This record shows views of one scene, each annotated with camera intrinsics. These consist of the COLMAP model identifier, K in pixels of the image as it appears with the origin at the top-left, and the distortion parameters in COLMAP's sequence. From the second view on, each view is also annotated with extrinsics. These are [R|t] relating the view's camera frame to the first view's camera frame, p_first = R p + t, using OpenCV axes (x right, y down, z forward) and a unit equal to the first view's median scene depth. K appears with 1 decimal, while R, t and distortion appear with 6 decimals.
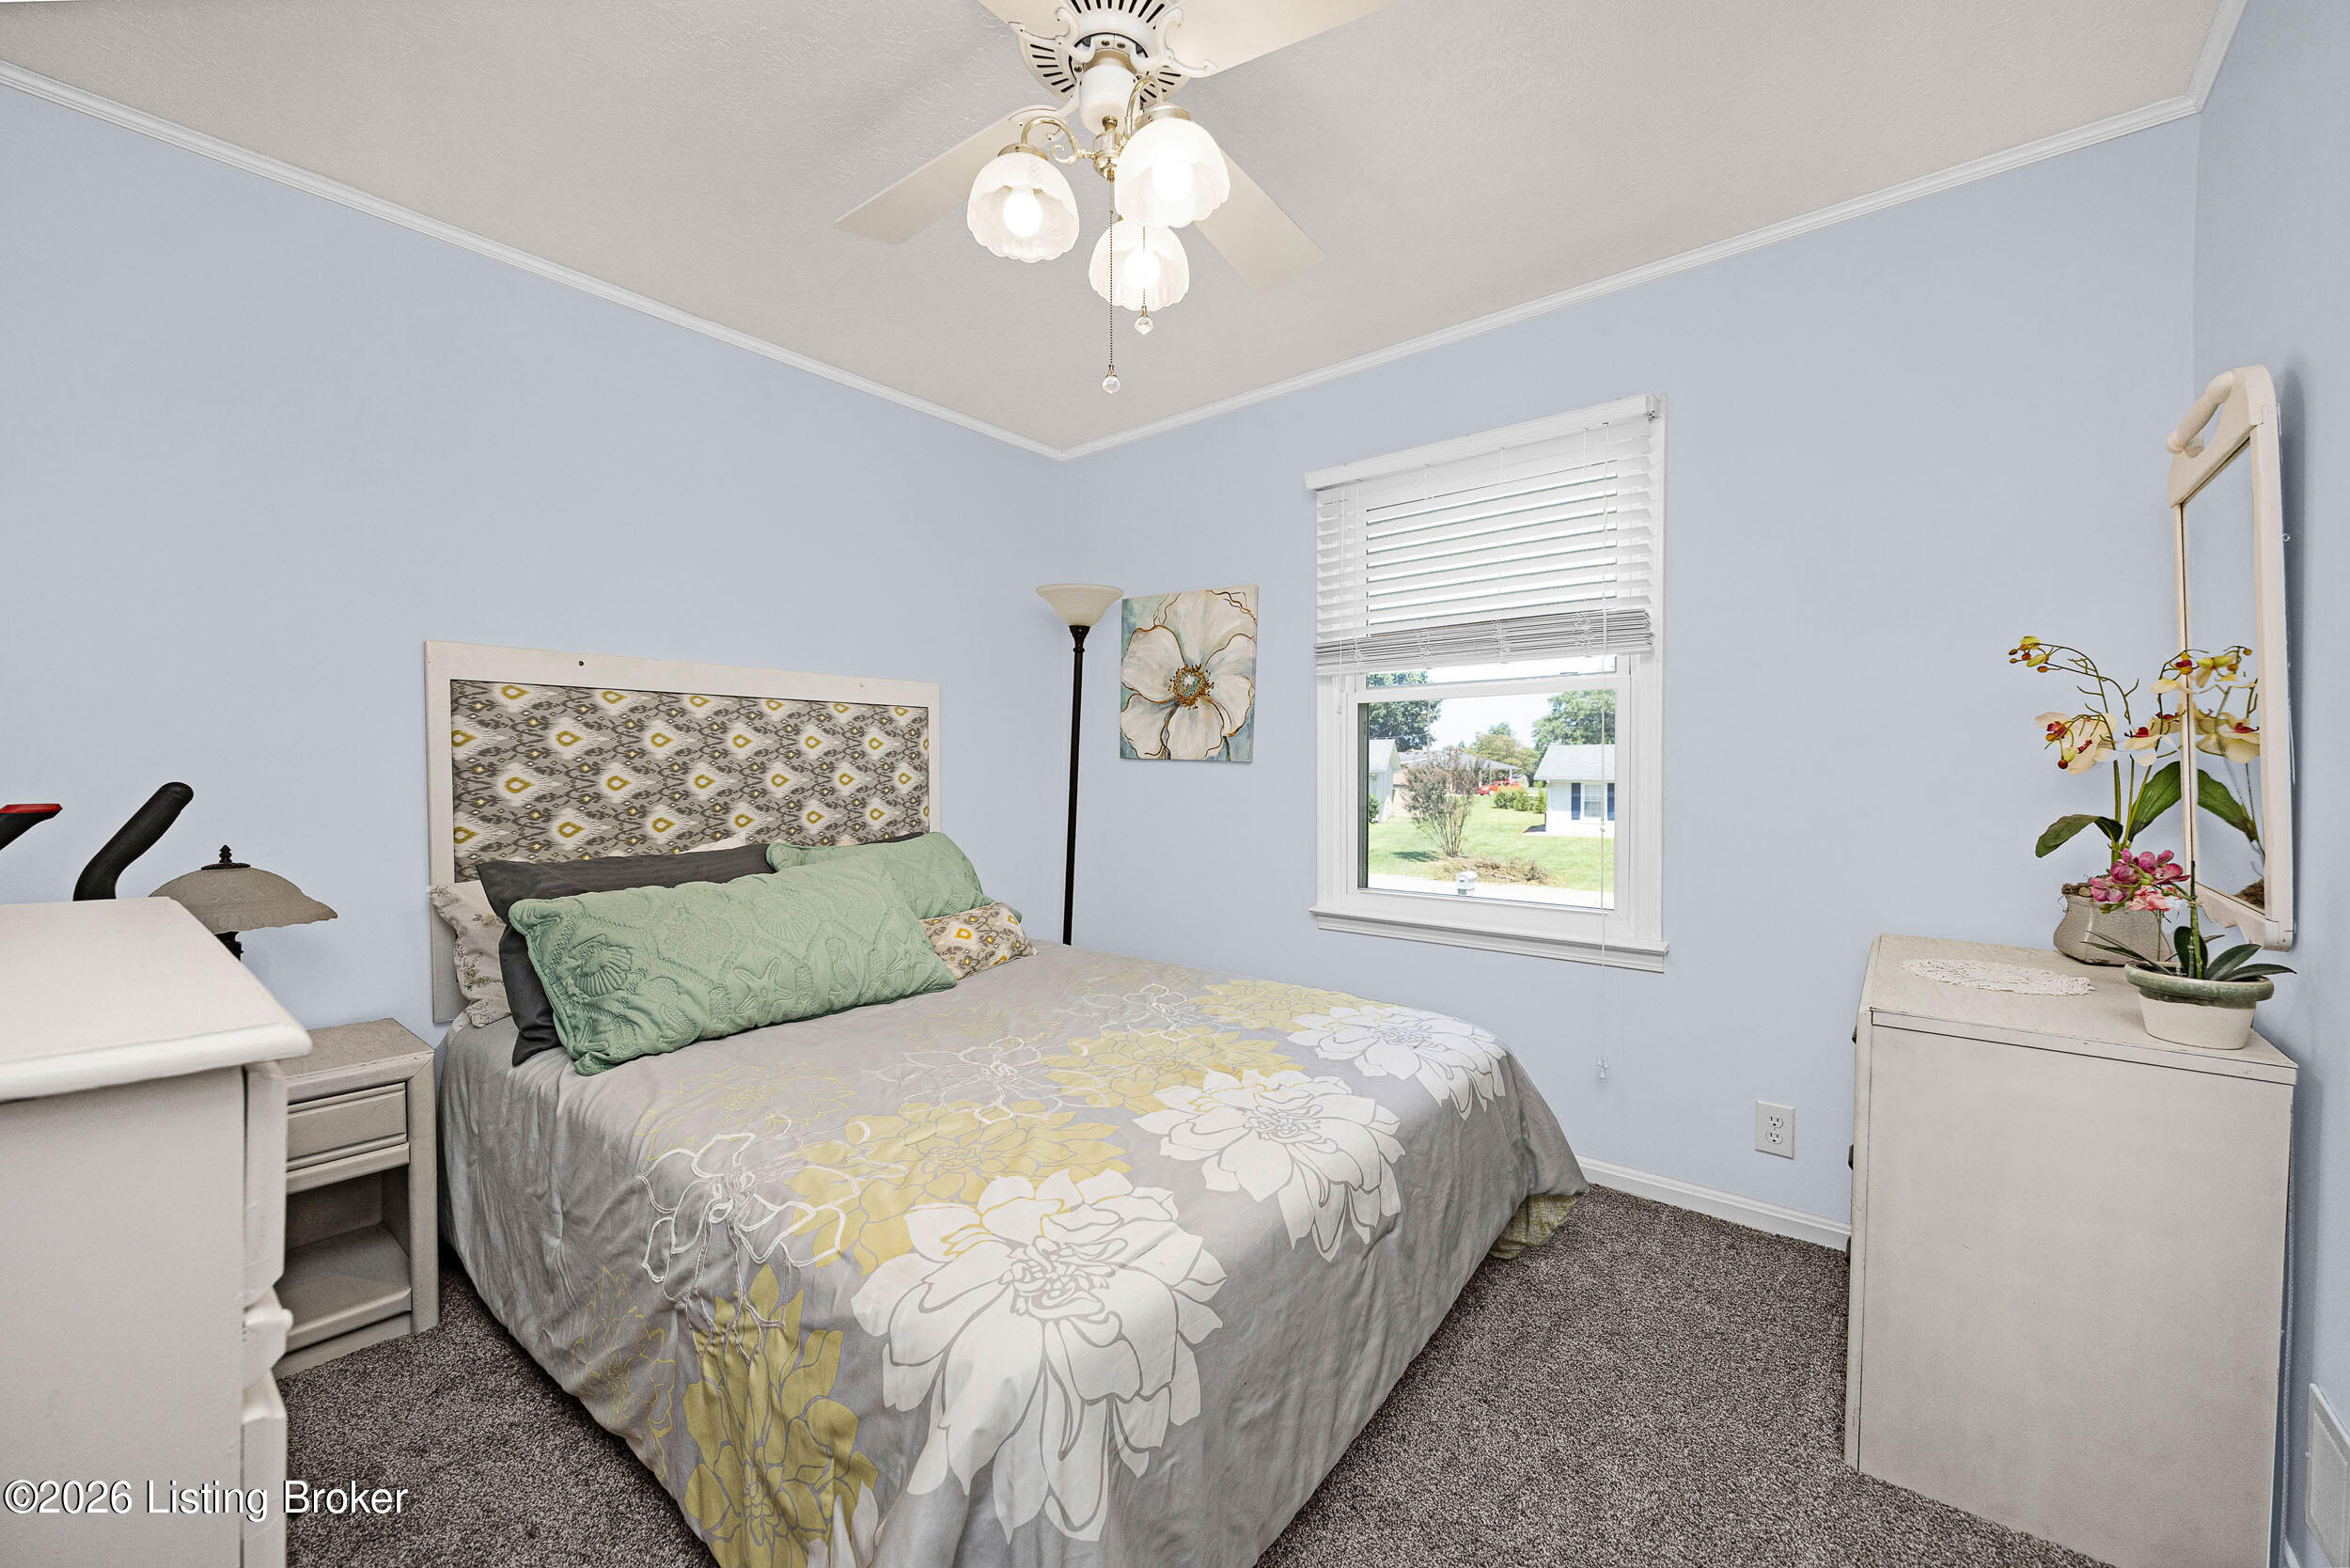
lens RADIAL K [[918.7, 0, 1175.0], [0, 918.7, 784.0], [0, 0, 1]] dist [-0.000284, -0.000035]
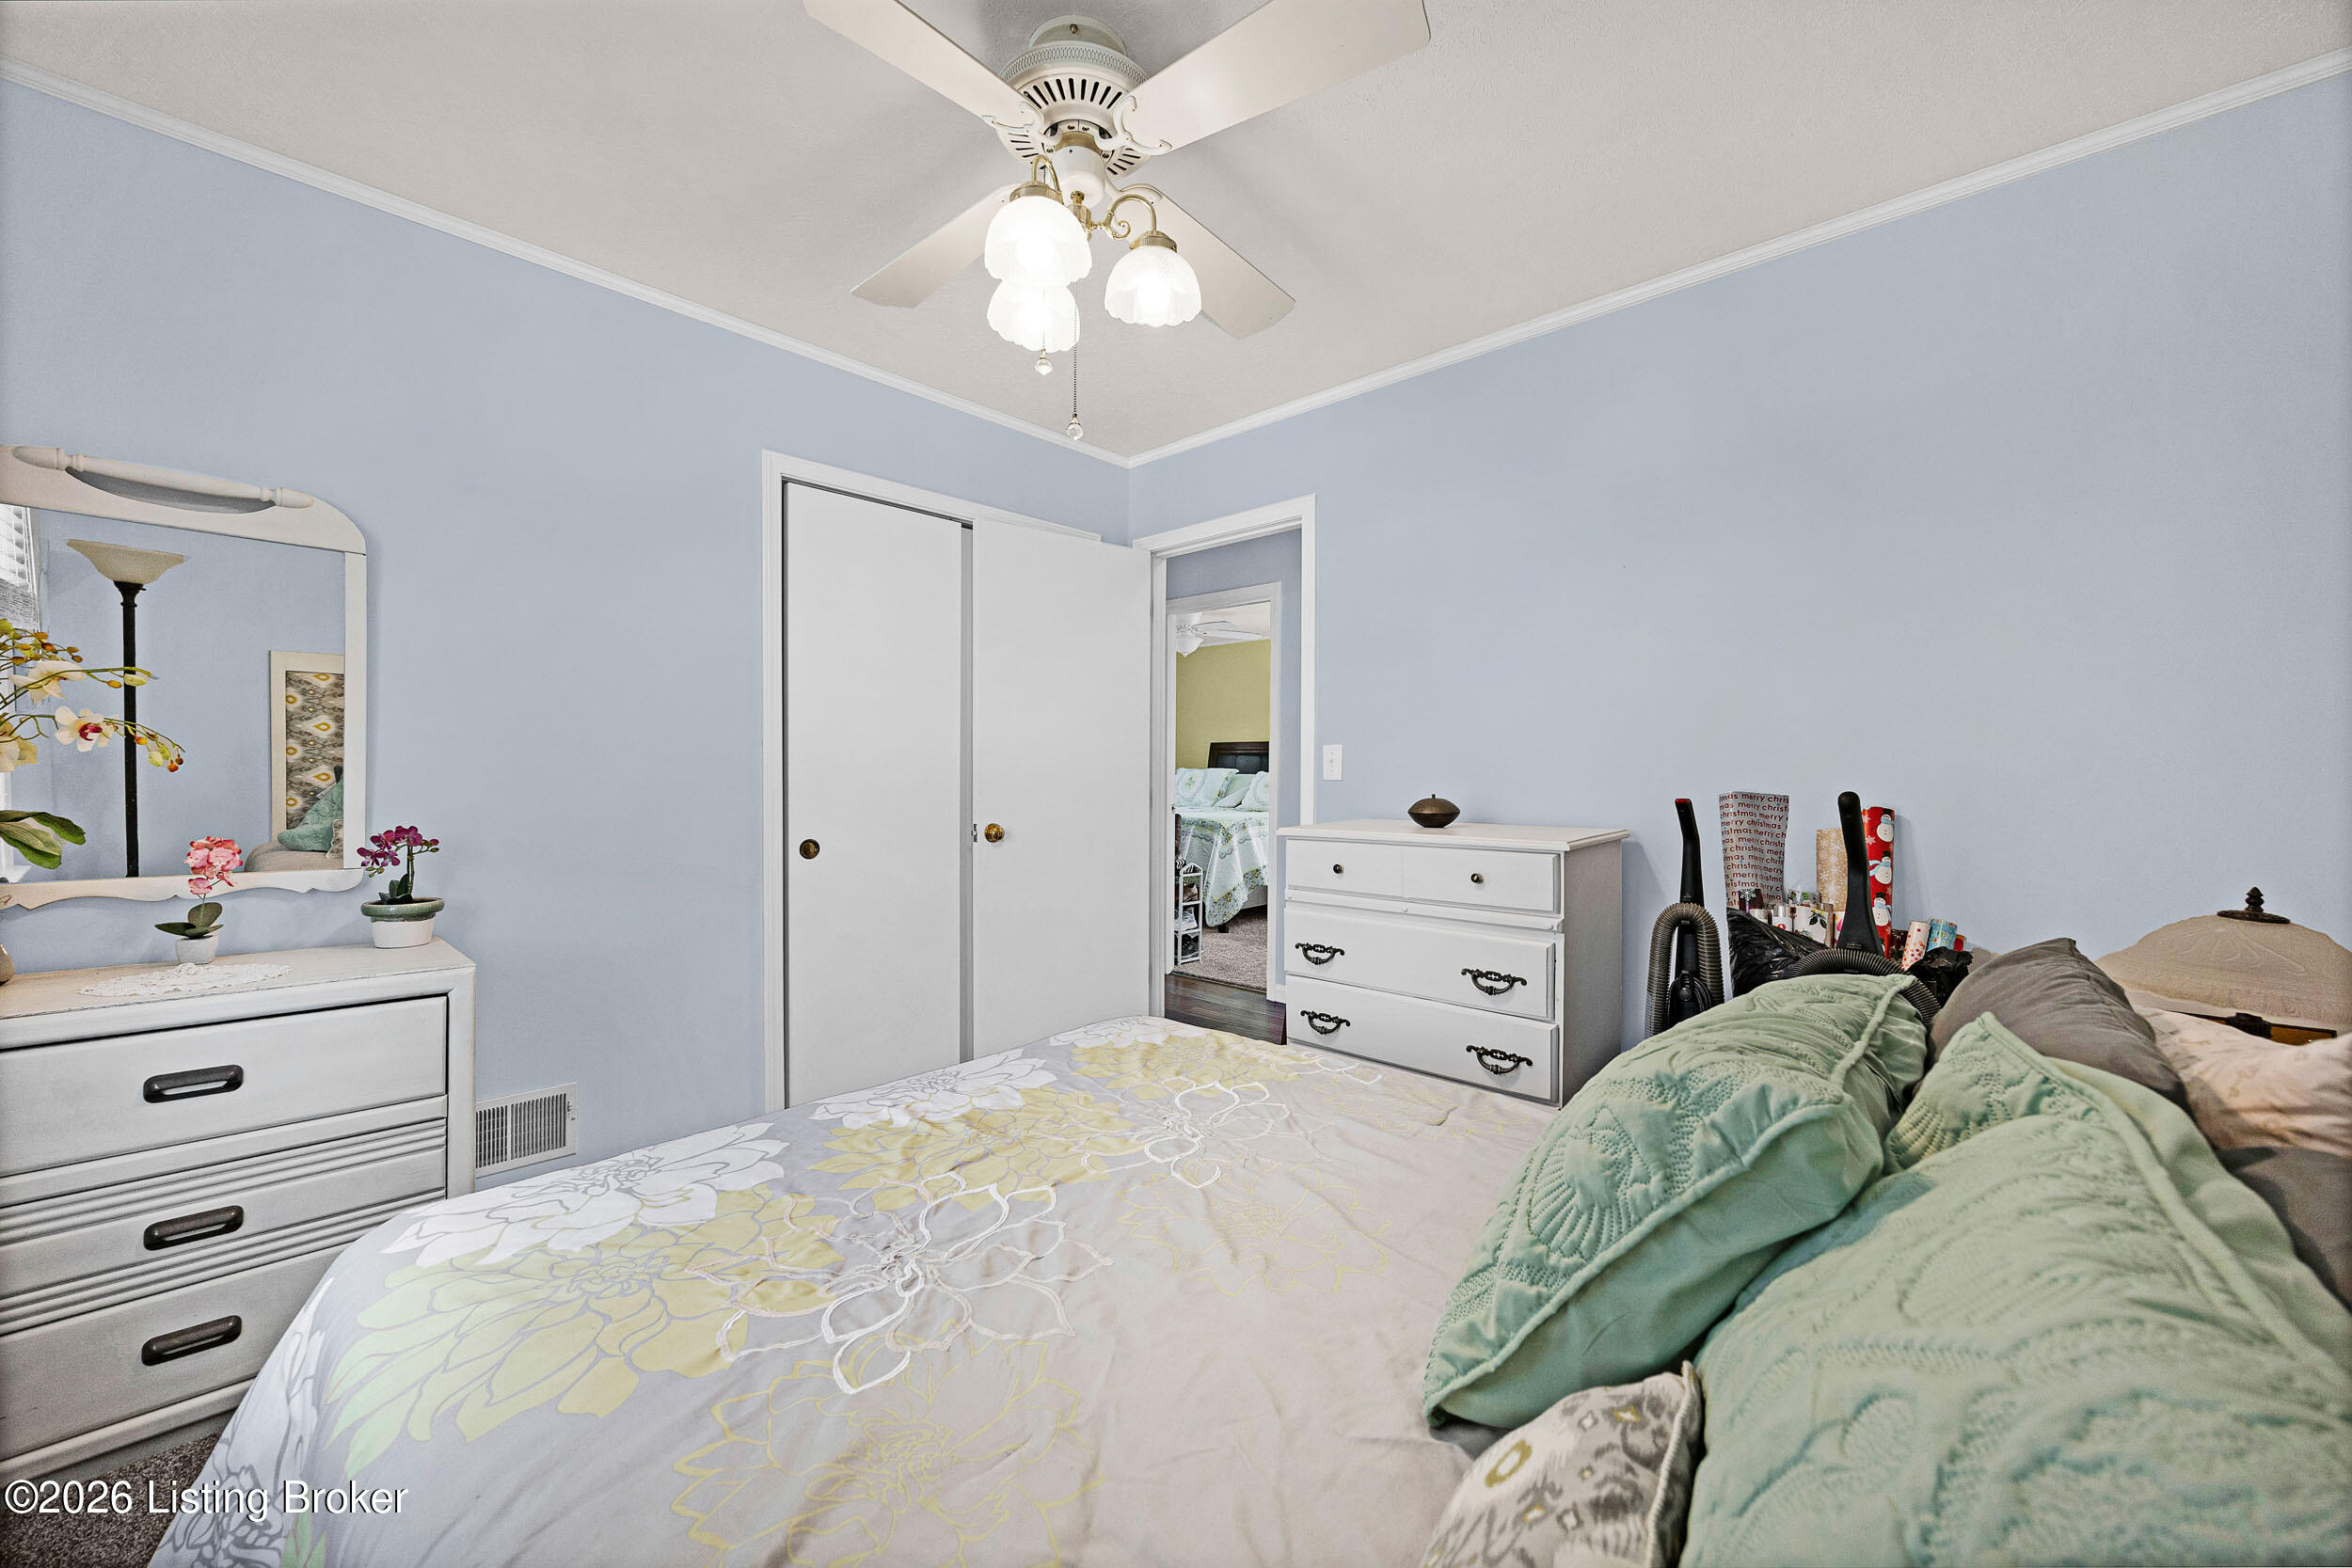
lens RADIAL K [[919.3, 0, 1176.0], [0, 919.3, 784.0], [0, 0, 1]] dist [-0.000284, -0.000035]
pose [[-0.997841, -0.007862, 0.065208, -0.230728], [-0.006496, 0.999756, 0.021125, -0.026911], [-0.065359, 0.020656, -0.997648, 1.847230]]
